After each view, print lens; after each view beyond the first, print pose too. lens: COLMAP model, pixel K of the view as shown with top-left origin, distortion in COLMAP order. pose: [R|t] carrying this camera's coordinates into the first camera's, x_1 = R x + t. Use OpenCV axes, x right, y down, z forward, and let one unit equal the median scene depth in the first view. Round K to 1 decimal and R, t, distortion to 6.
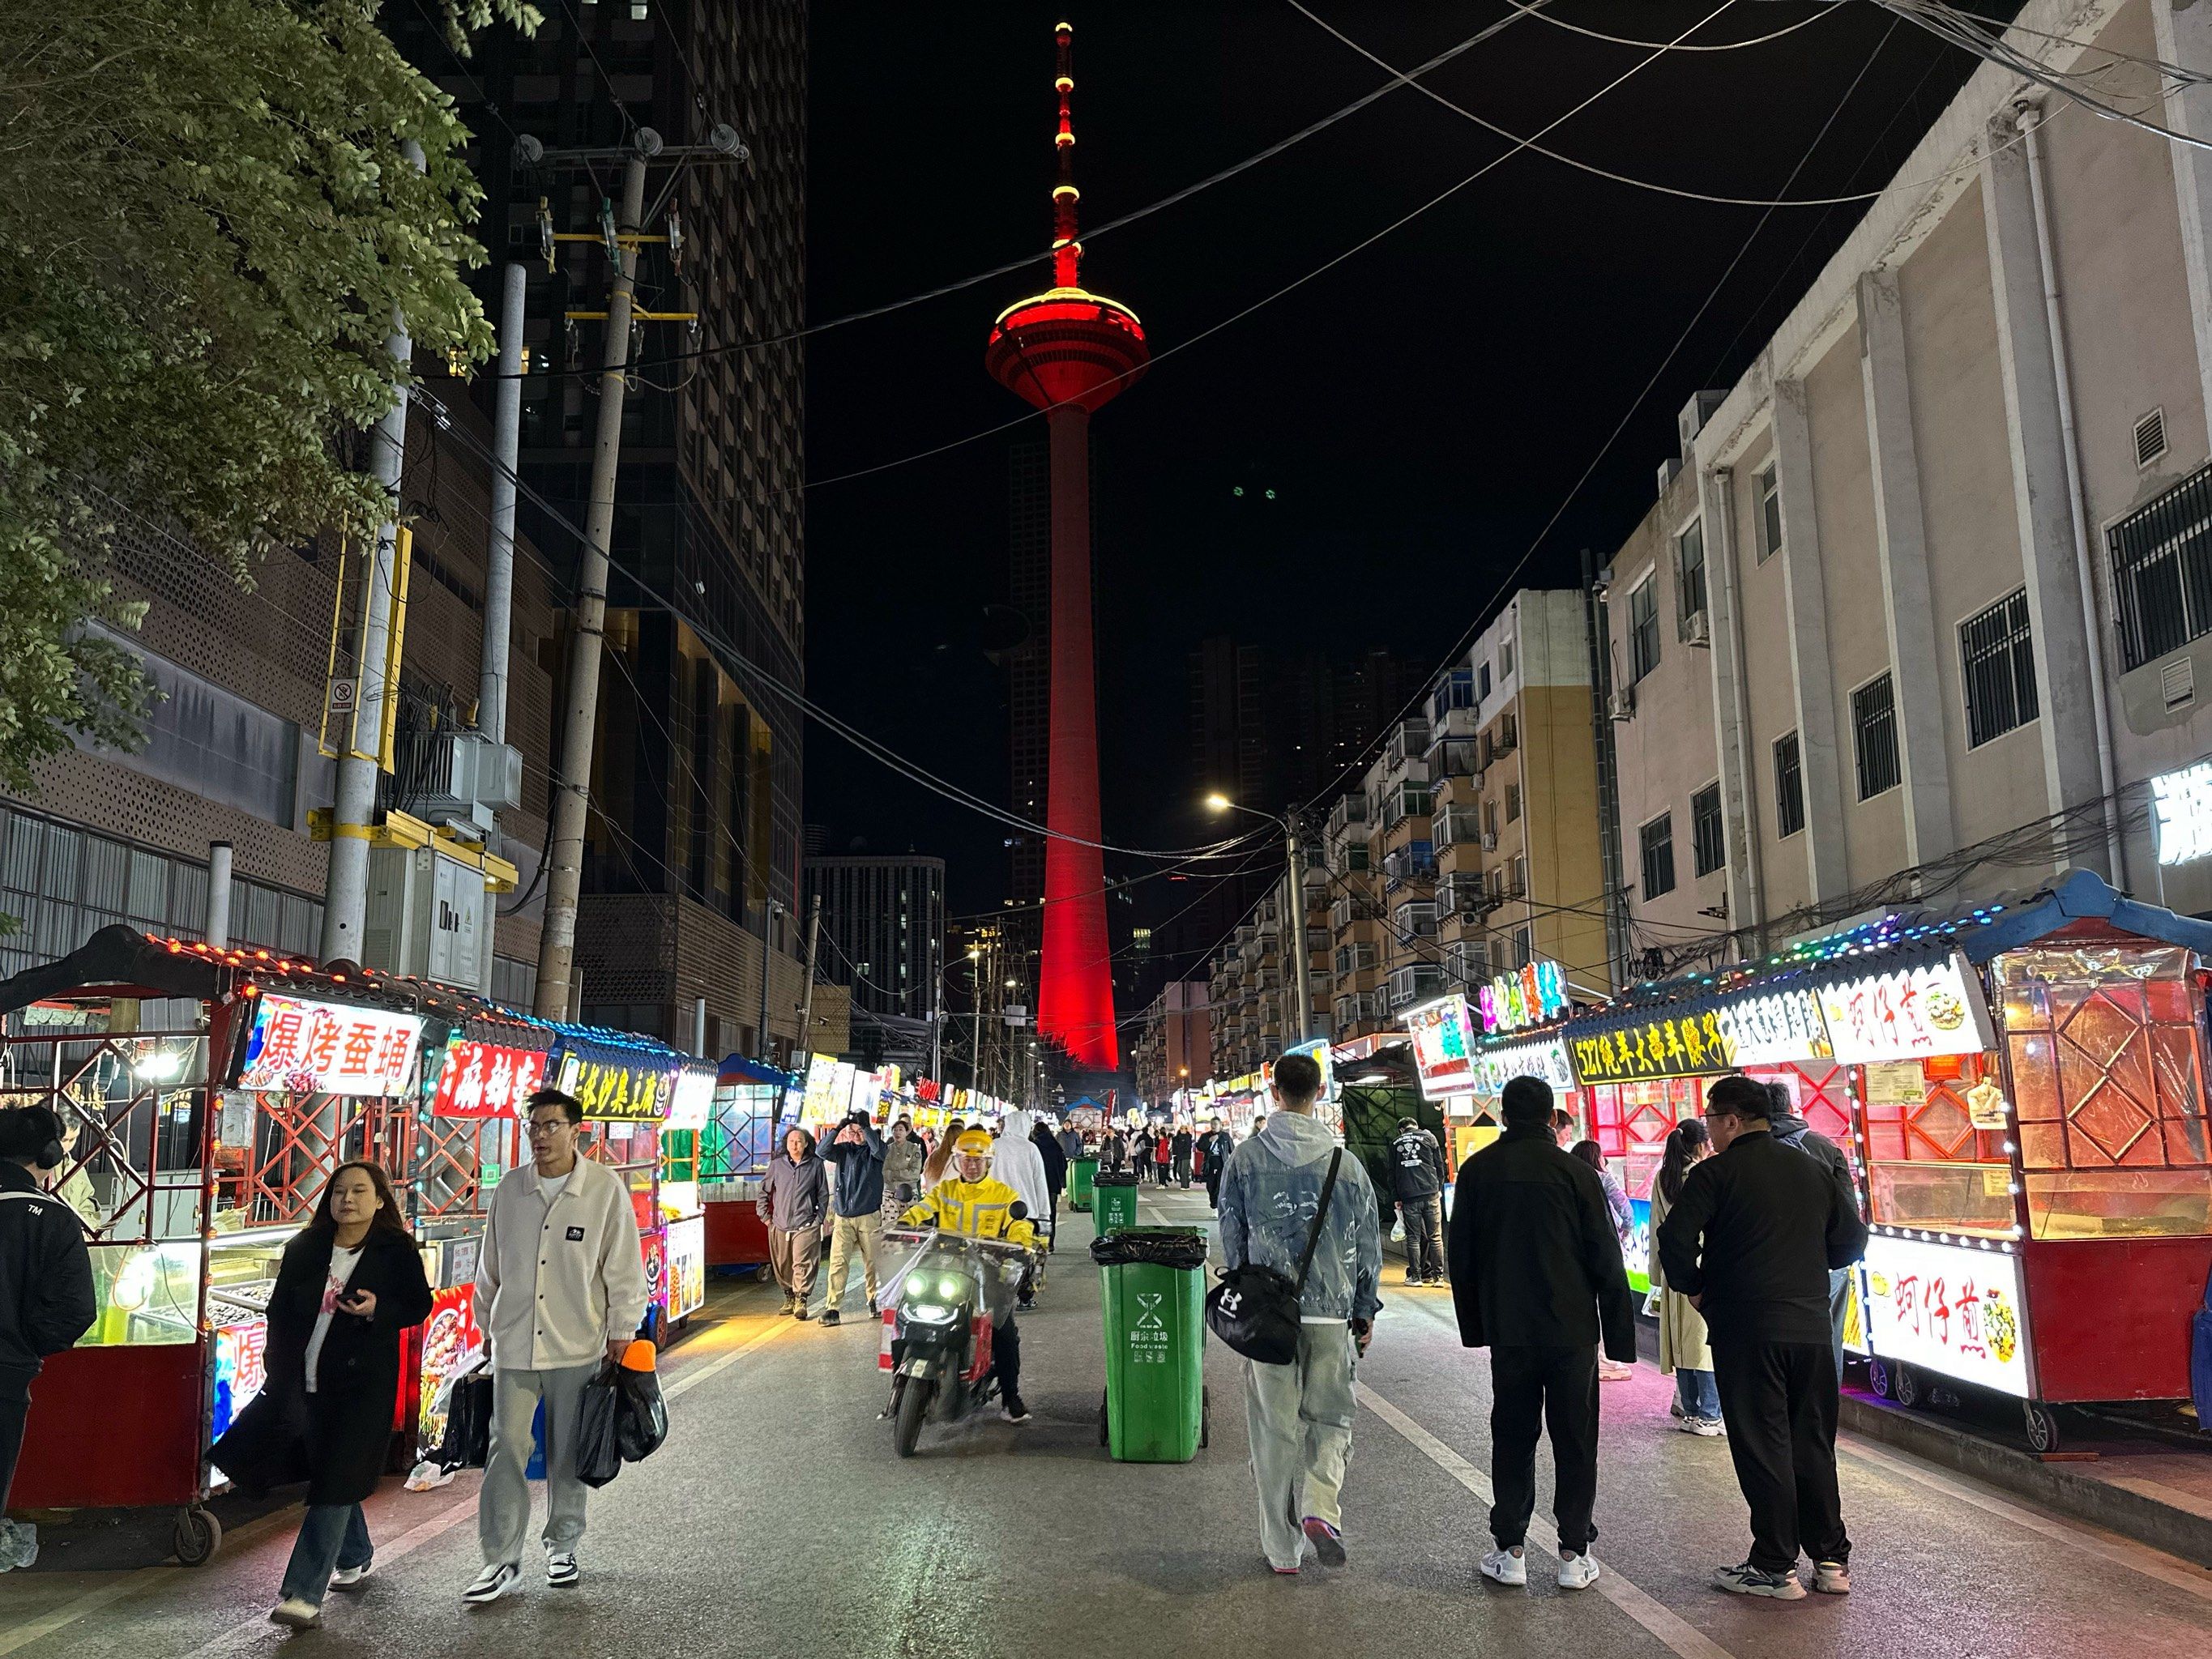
lens RADIAL K [[1519.5, 0, 1100.3], [0, 1519.5, 914.8], [0, 0, 1]] dist [0.042273, -0.012481]
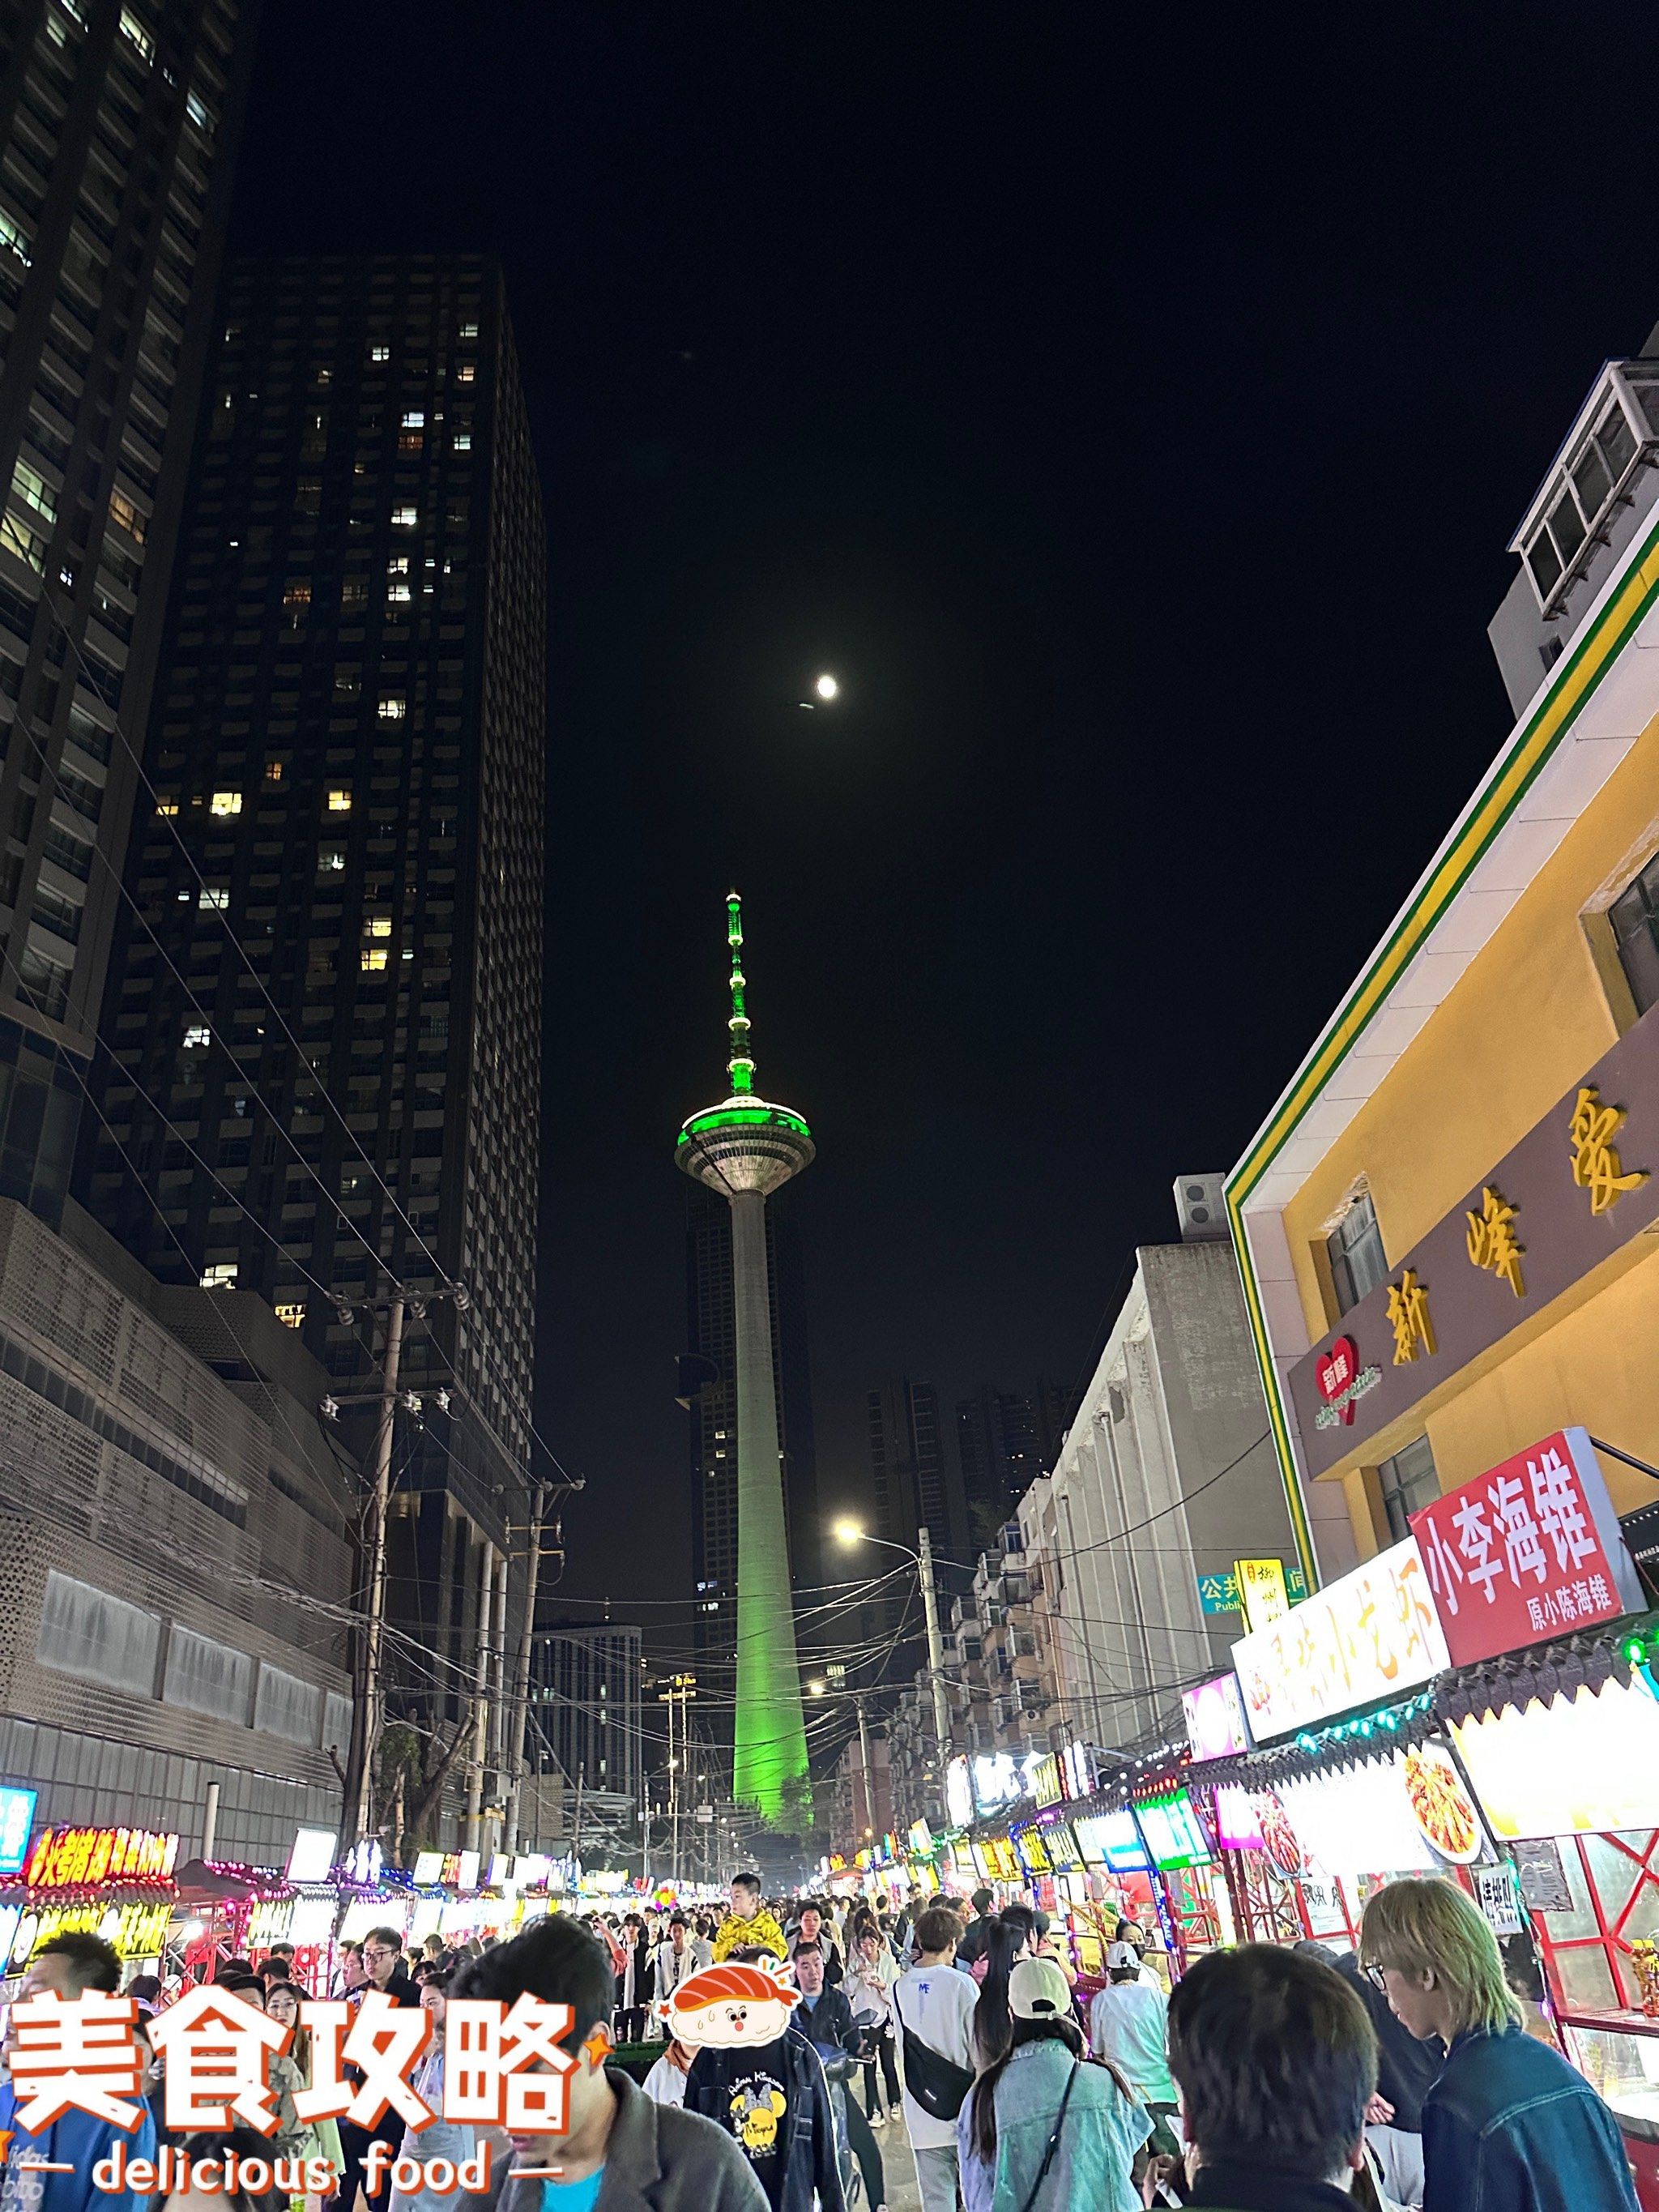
lens RADIAL K [[1519.5, 0, 835.8], [0, 1519.5, 1103.7], [0, 0, 1]] dist [0.042273, -0.012481]
pose [[0.998571, -0.039684, 0.035787, 0.008116], [0.049274, 0.942948, -0.329274, -0.015863], [-0.020679, 0.330567, 0.943556, -0.107209]]
